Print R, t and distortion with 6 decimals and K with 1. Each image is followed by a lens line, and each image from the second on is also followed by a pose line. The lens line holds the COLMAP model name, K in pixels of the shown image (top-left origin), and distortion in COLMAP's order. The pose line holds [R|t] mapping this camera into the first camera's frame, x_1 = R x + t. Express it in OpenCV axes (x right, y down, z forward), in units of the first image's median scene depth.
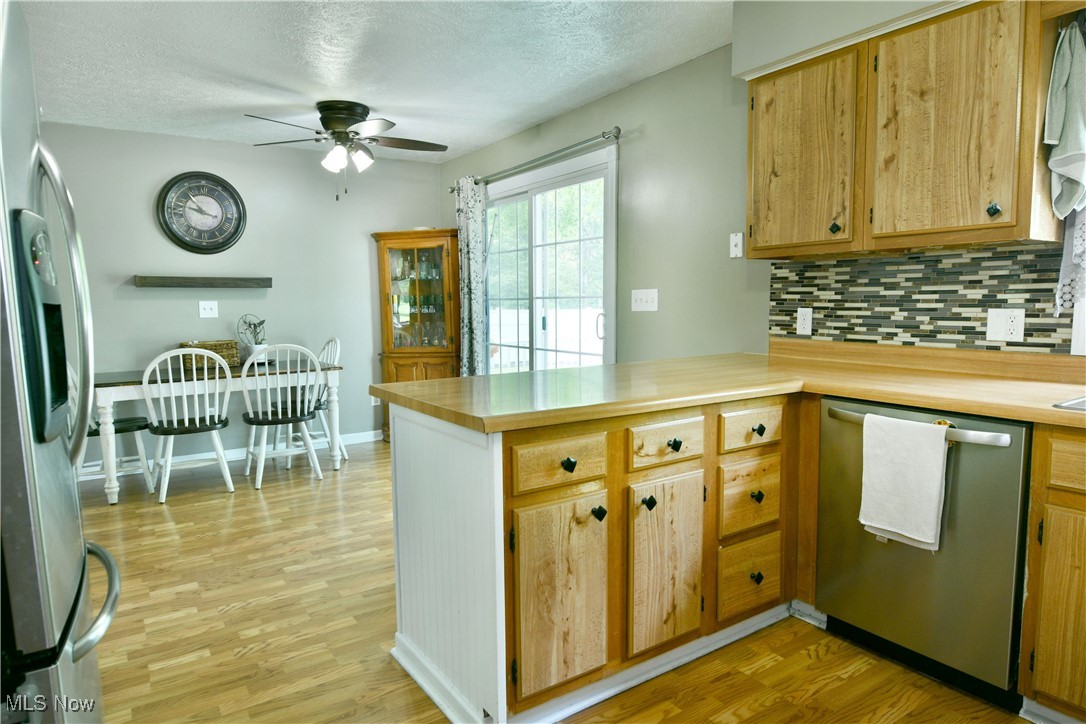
lens RADIAL K [[669.6, 0, 543.6], [0, 669.6, 360.2], [0, 0, 1]] dist [-0.007564, -0.001515]
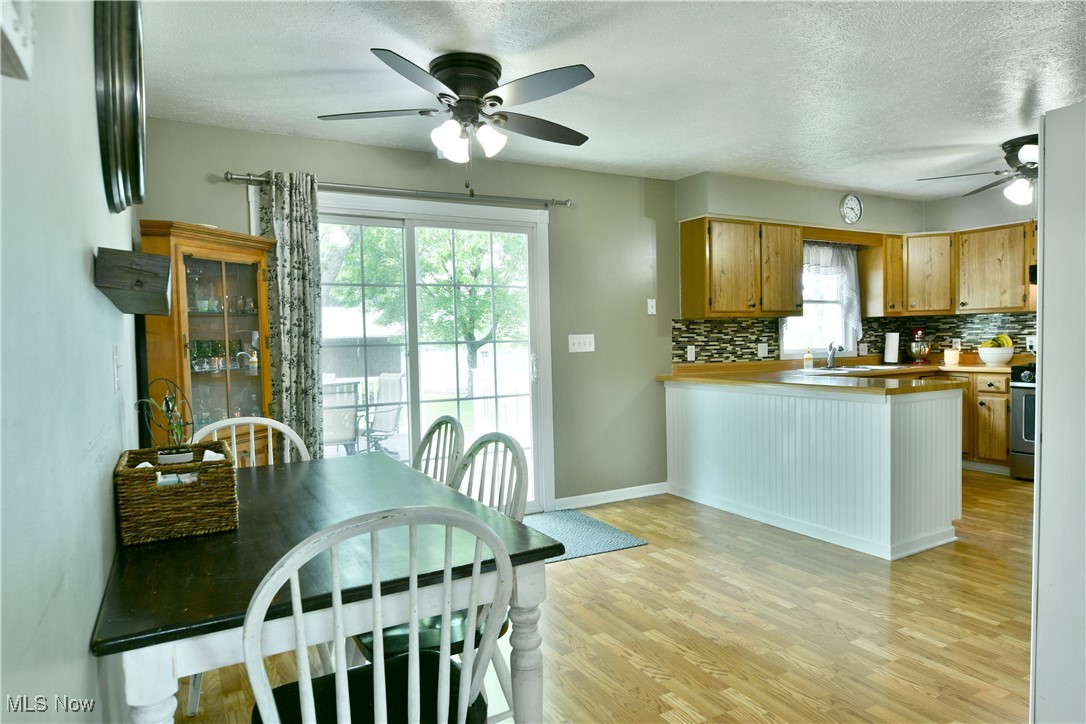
lens RADIAL K [[664.8, 0, 544.8], [0, 664.8, 366.3], [0, 0, 1]] dist [0.002554, -0.001084]
pose [[0.067733, -0.030591, 0.997234, -1.452652], [0.109135, 0.993759, 0.023072, -0.110896], [-0.991717, 0.107270, 0.070649, 1.314981]]
